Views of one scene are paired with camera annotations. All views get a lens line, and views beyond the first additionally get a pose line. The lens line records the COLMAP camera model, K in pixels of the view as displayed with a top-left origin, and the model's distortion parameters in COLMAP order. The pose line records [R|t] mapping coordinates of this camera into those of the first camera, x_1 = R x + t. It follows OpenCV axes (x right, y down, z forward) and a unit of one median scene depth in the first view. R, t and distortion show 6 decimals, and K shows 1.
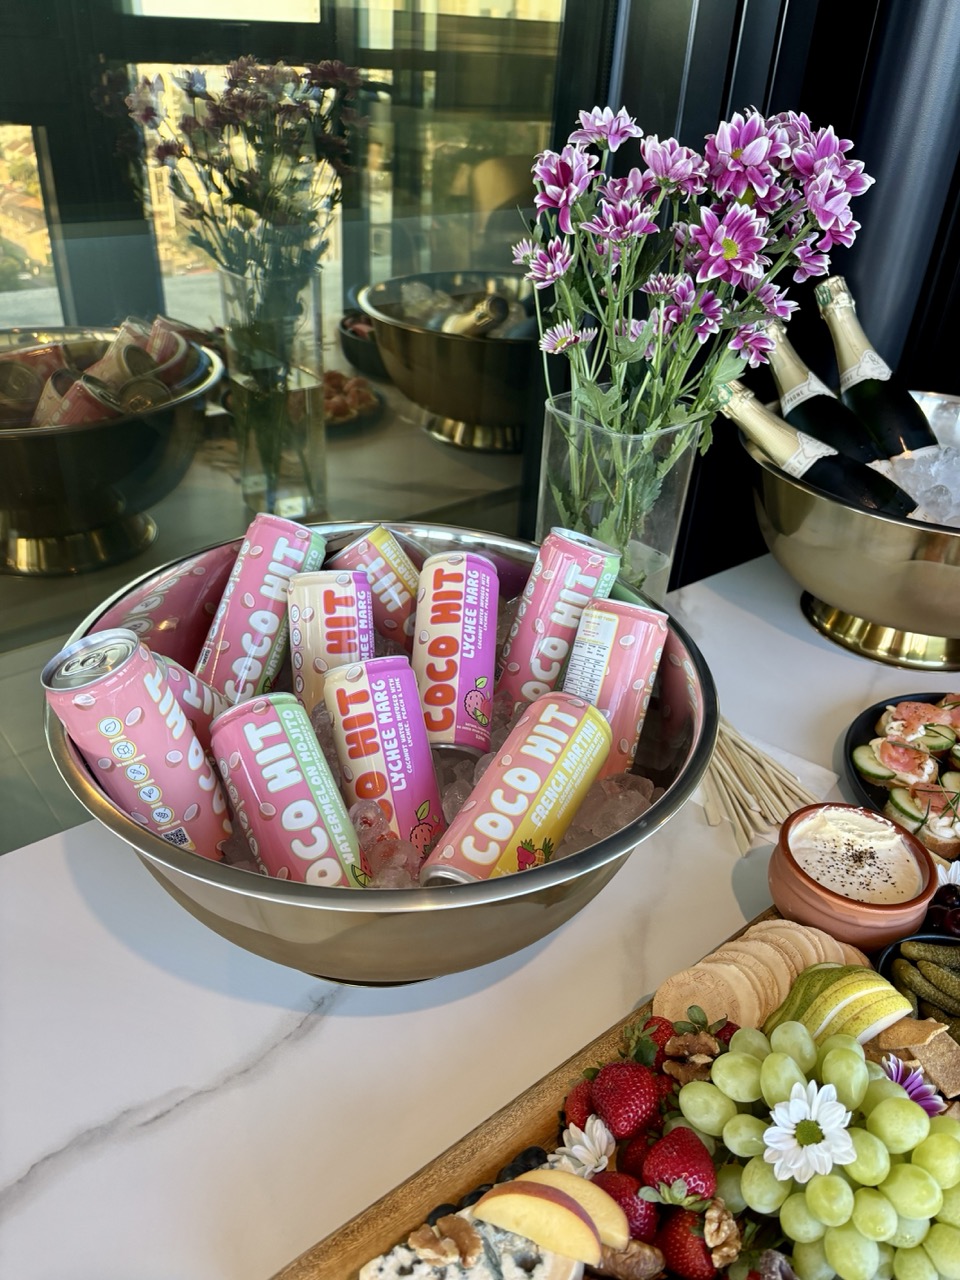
lens RADIAL K [[997.1, 0, 477.0], [0, 997.1, 655.9], [0, 0, 1]] dist [0.076805, -0.110200]
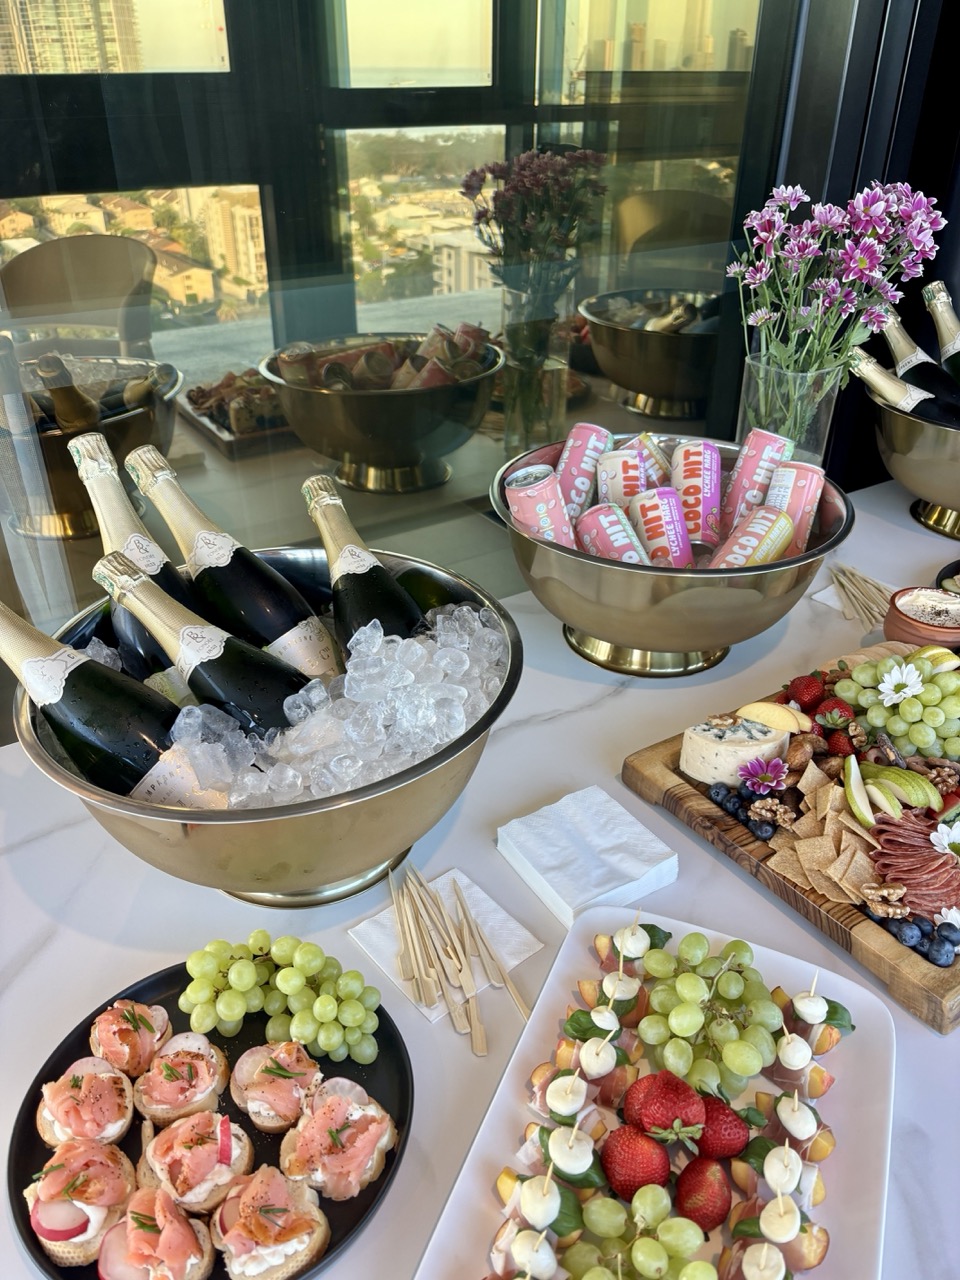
lens RADIAL K [[985.8, 0, 480.0], [0, 985.8, 640.0], [0, 0, 1]] dist [0.062211, -0.069325]
pose [[0.993687, 0.010709, -0.111679, -0.203078], [-0.014651, 0.999296, -0.034537, 0.313369], [0.111231, 0.035955, 0.993144, -0.753070]]
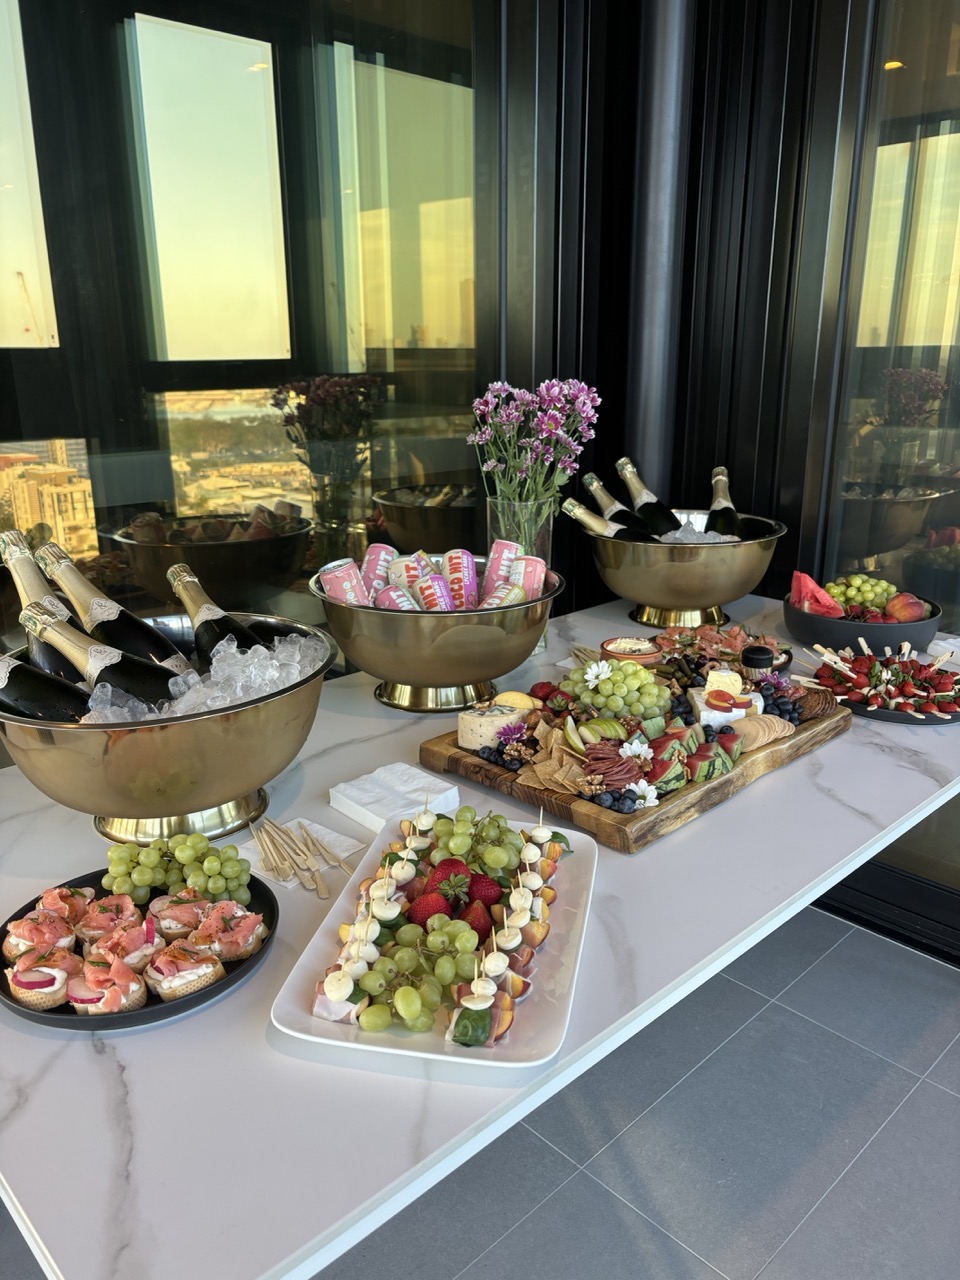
lens RADIAL K [[969.0, 0, 476.4], [0, 969.0, 636.0], [0, 0, 1]] dist [0.065000, -0.058763]
pose [[0.994183, -0.082524, 0.069213, -0.156561], [0.098140, 0.958837, -0.266457, 0.742192], [-0.044375, 0.271700, 0.961358, -1.223257]]
